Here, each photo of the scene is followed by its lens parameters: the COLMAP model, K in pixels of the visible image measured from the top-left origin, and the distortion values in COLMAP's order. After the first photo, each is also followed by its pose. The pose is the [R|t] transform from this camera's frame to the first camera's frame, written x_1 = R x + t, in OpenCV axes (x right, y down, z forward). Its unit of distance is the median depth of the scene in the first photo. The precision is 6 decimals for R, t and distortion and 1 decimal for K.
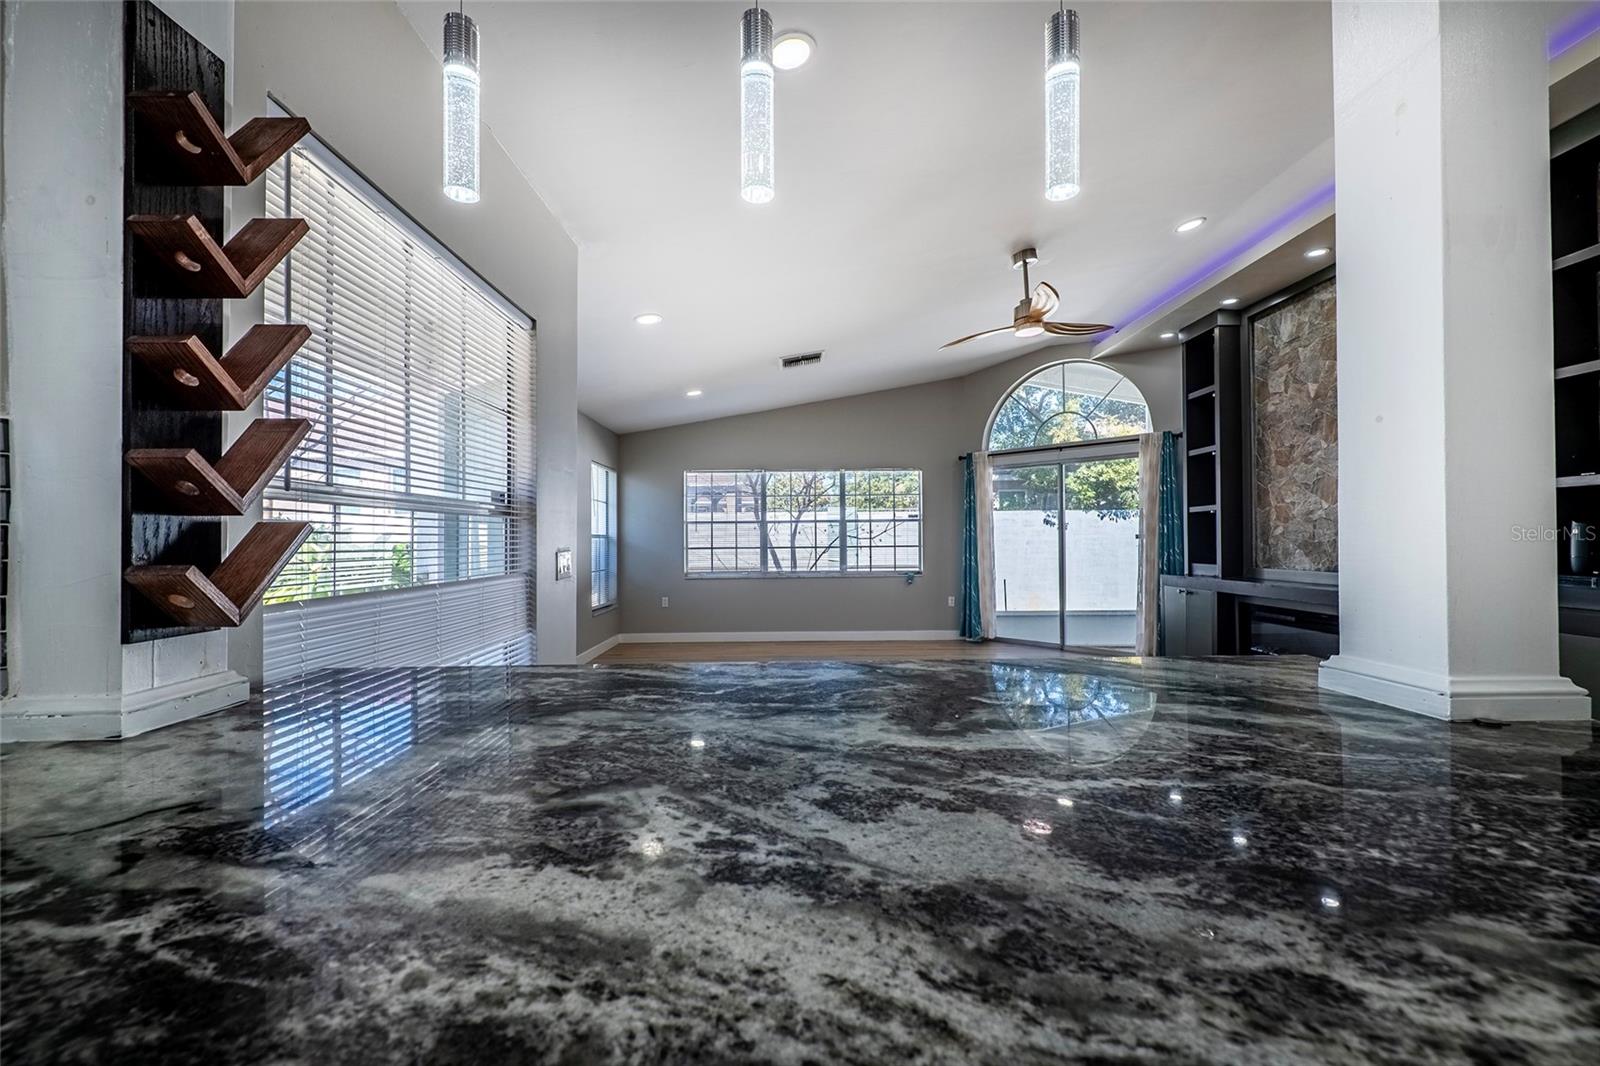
lens RADIAL K [[639.7, 0, 799.1], [0, 639.7, 536.0], [0, 0, 1]] dist [0.001963, -0.000442]
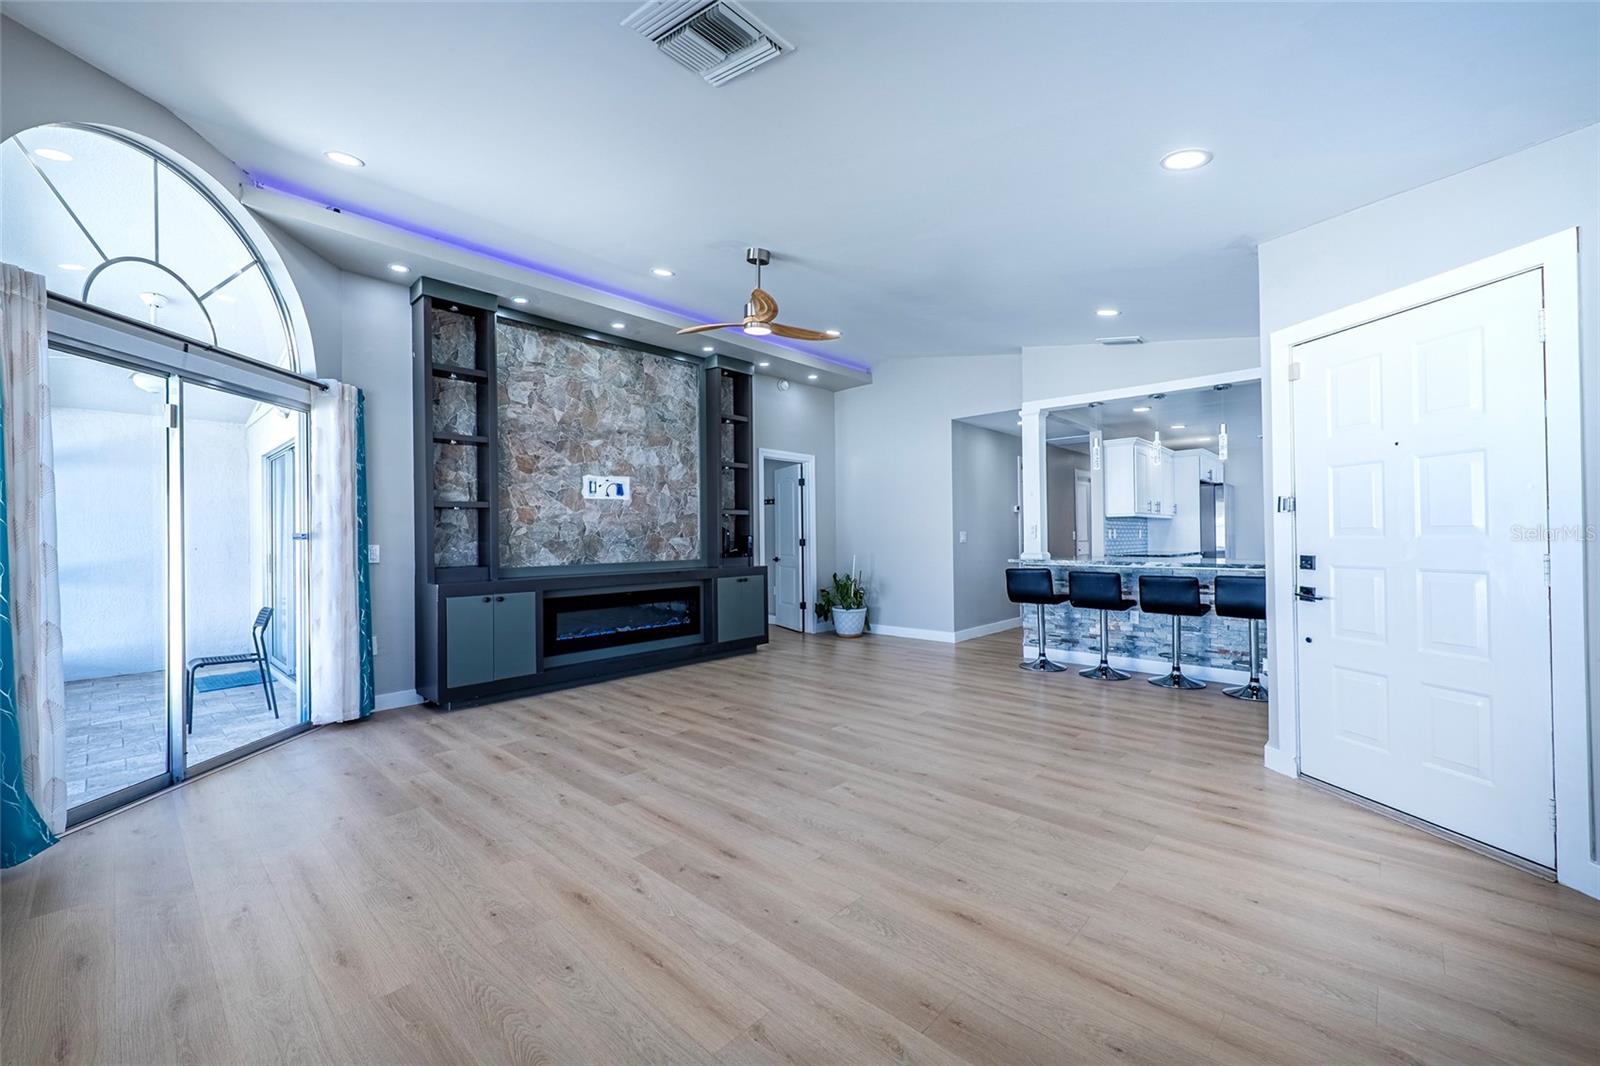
lens RADIAL K [[639.7, 0, 799.1], [0, 639.7, 536.0], [0, 0, 1]] dist [0.001963, -0.000442]
pose [[-0.729981, 0.014516, 0.683314, -0.214392], [0.012060, 0.999892, -0.008358, 0.009338], [-0.683361, 0.002140, -0.730077, 0.957780]]
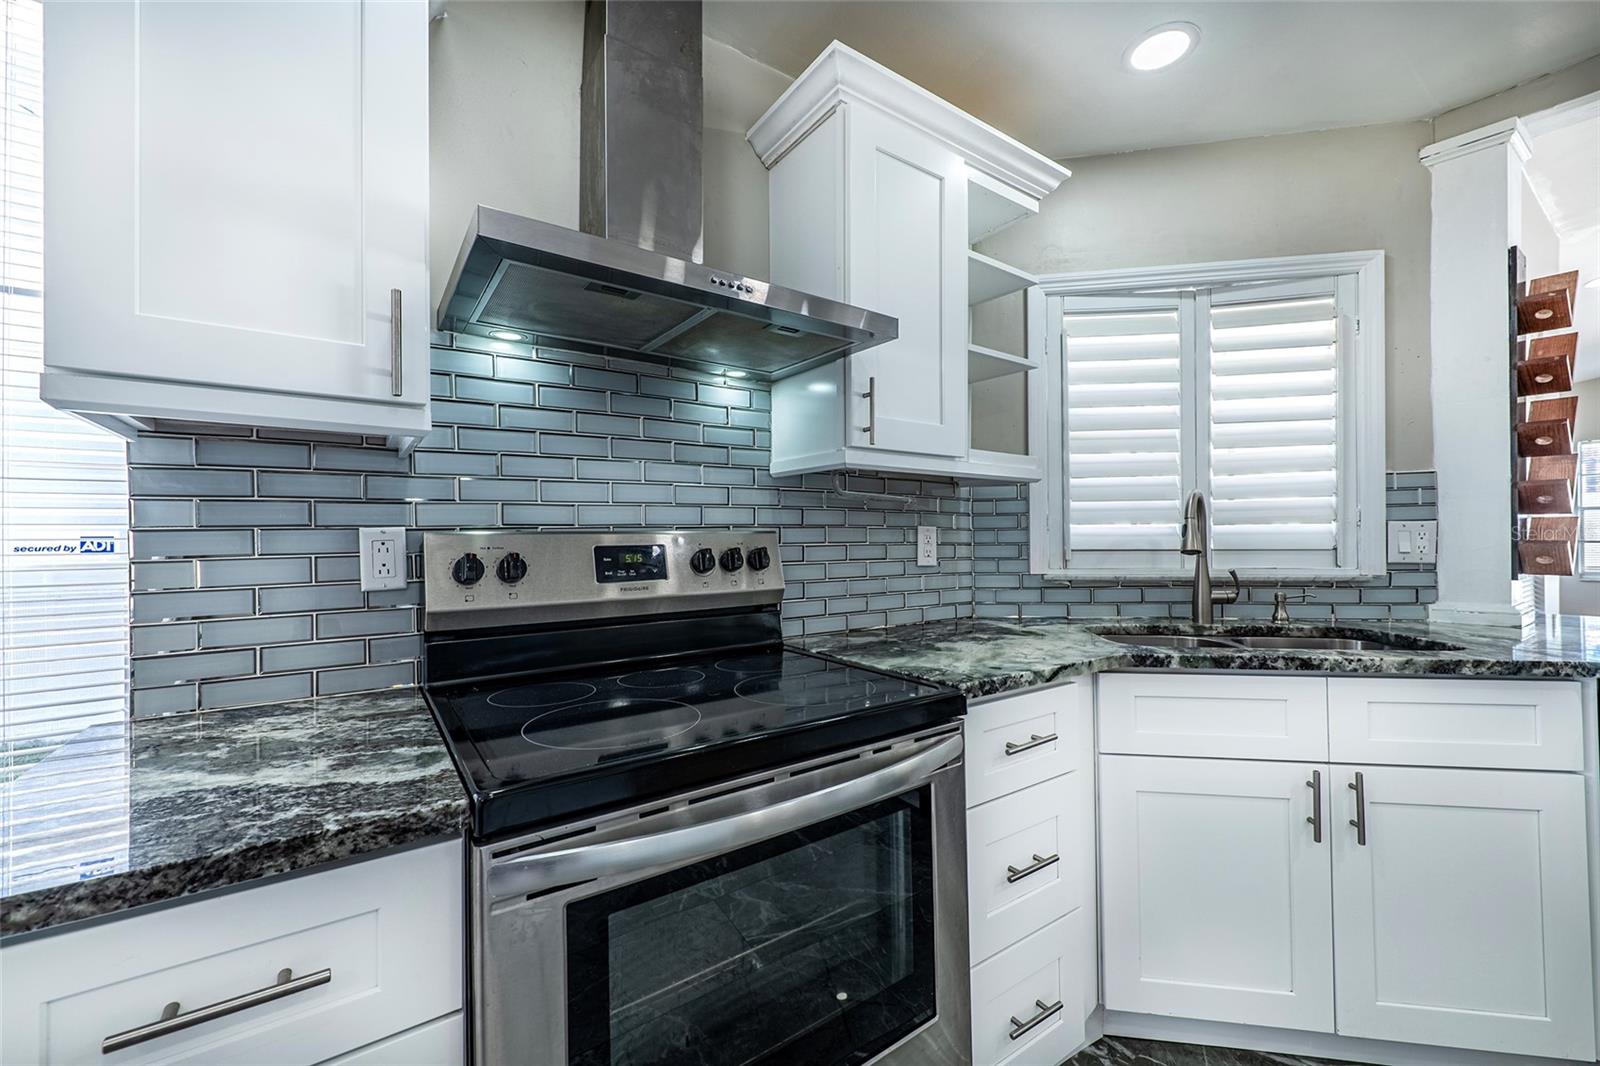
lens RADIAL K [[639.7, 0, 799.1], [0, 639.7, 536.0], [0, 0, 1]] dist [0.001963, -0.000442]
pose [[0.571351, 0.003859, -0.820697, -0.086223], [0.005790, 0.999945, 0.008732, 0.000421], [0.820686, -0.009741, 0.571297, -0.236071]]
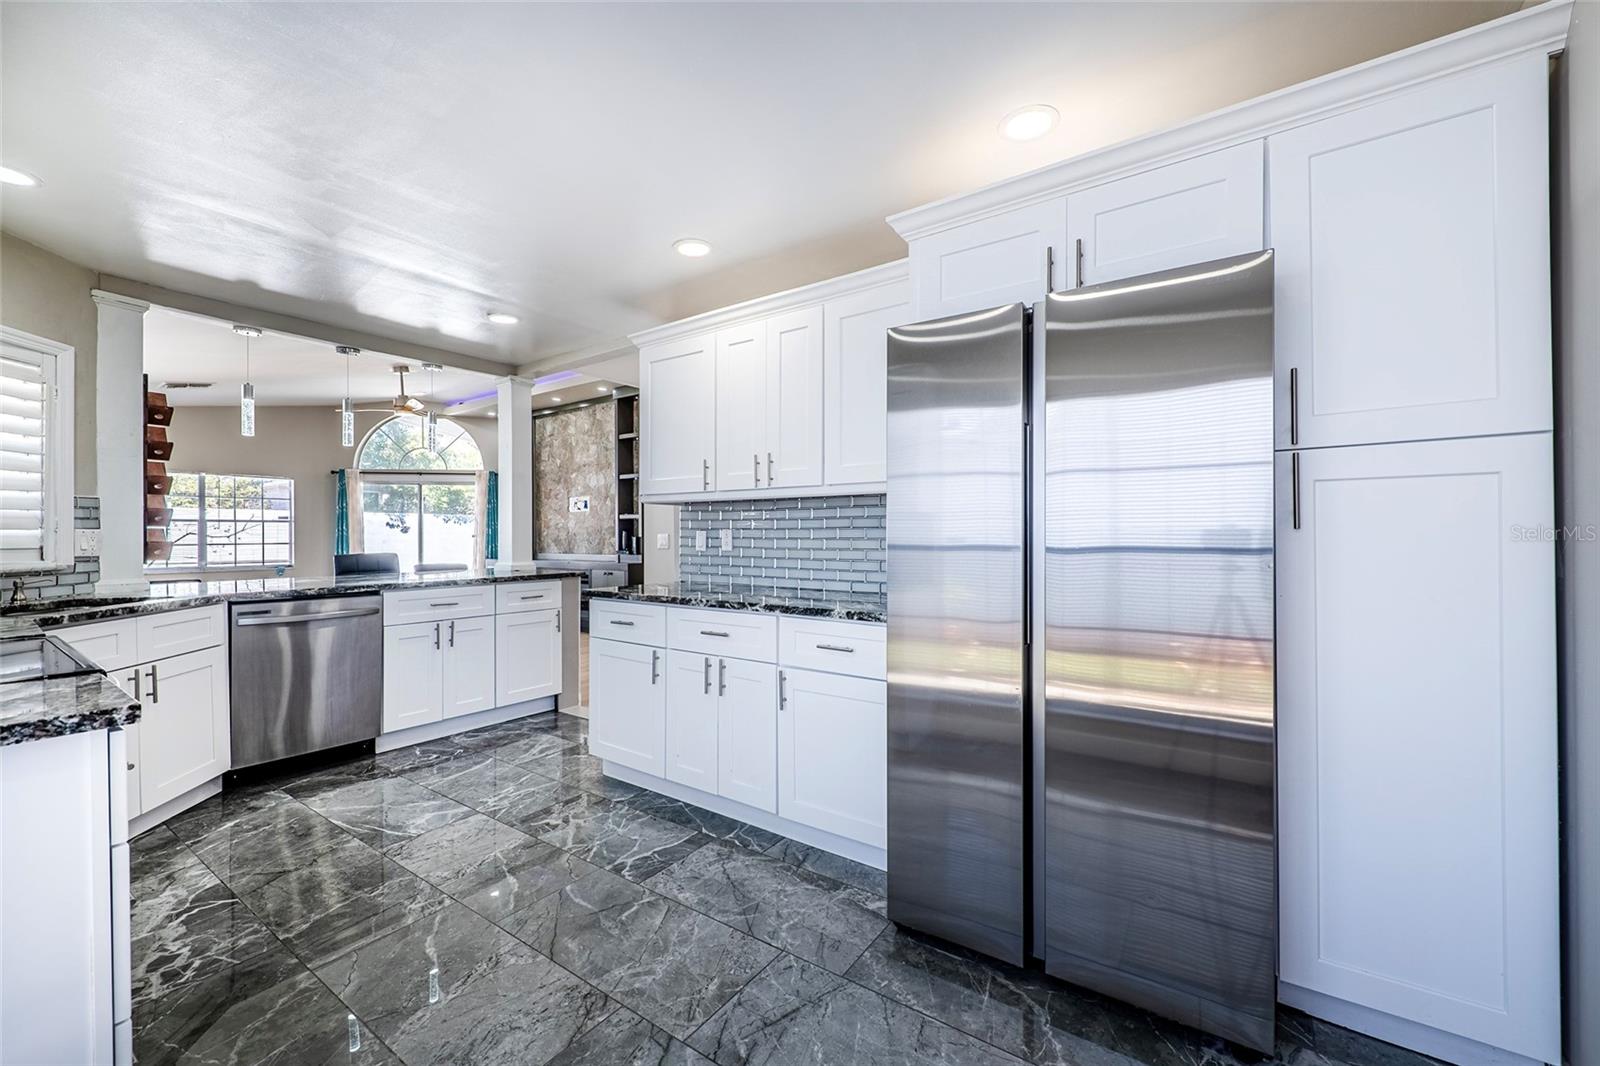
lens RADIAL K [[639.7, 0, 799.1], [0, 639.7, 536.0], [0, 0, 1]] dist [0.001963, -0.000442]
pose [[0.593377, 0.006378, 0.804899, -0.214902], [-0.005909, 0.999976, -0.003568, 0.001241], [-0.804903, -0.002639, 0.593401, -0.475569]]
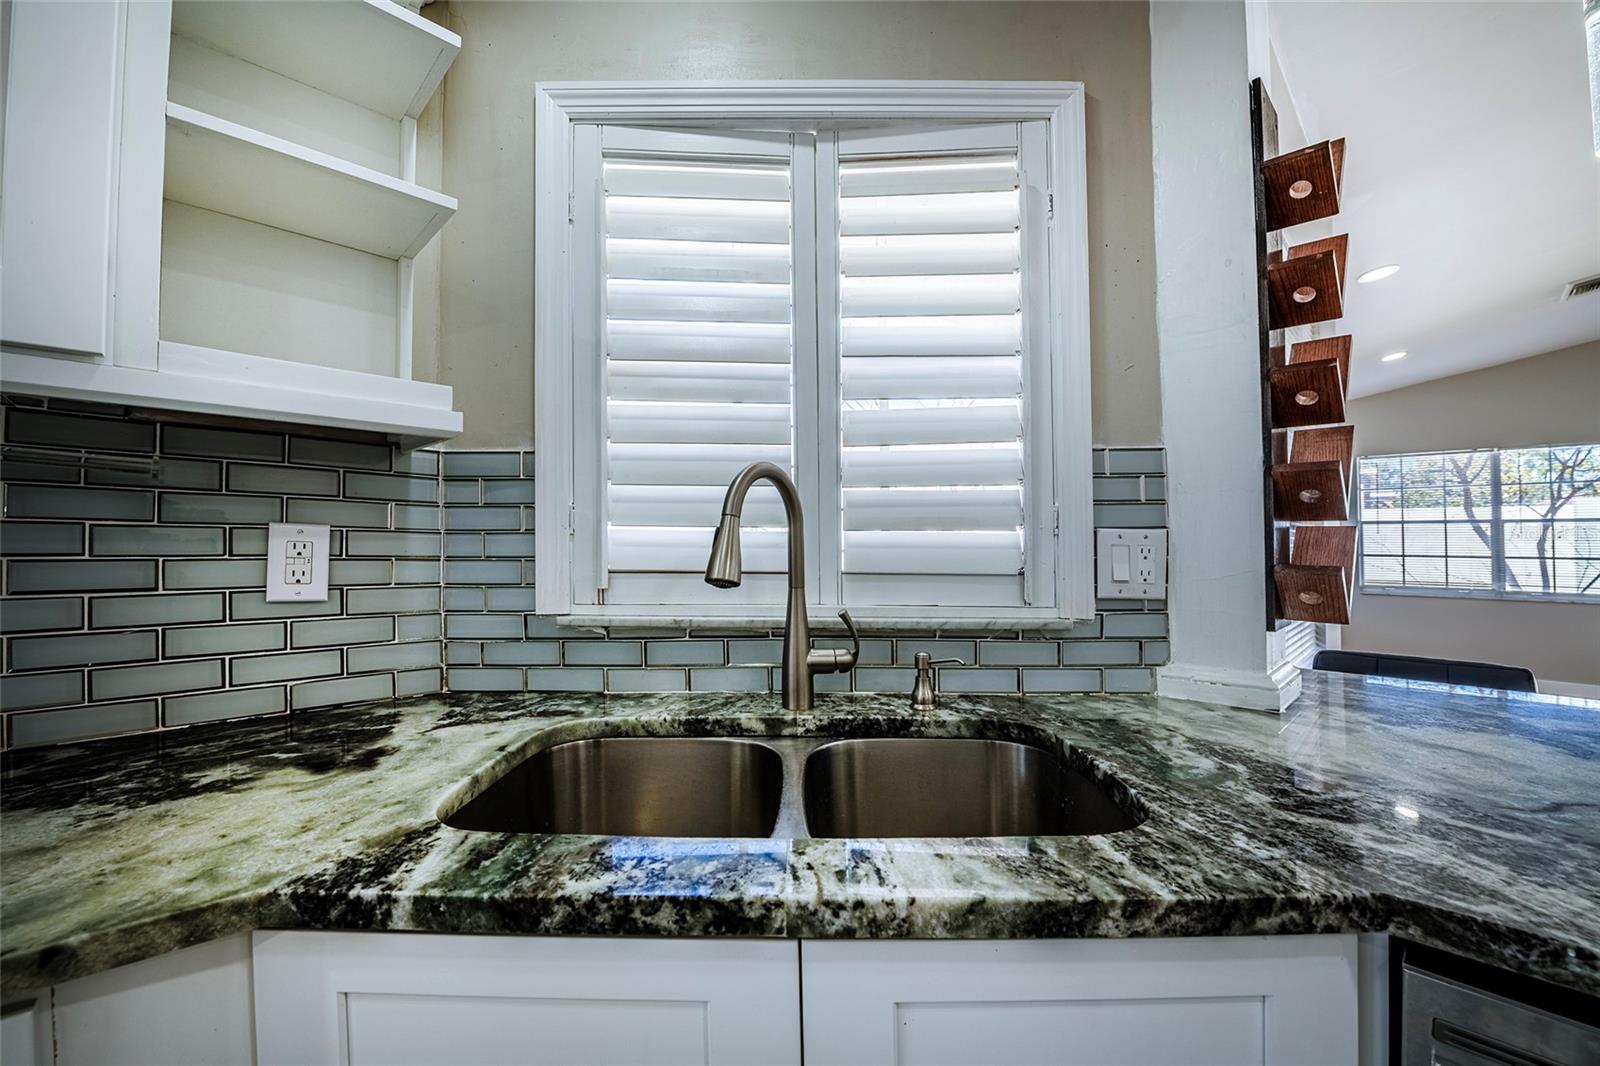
lens RADIAL K [[665.6, 0, 801.8], [0, 665.6, 518.2], [0, 0, 1]] dist [-0.020603, -0.000499]
pose [[0.707681, -0.009273, -0.706471, -0.100087], [-0.010209, 0.999675, -0.023348, 0.000040], [0.706459, 0.023735, 0.707356, -0.056471]]
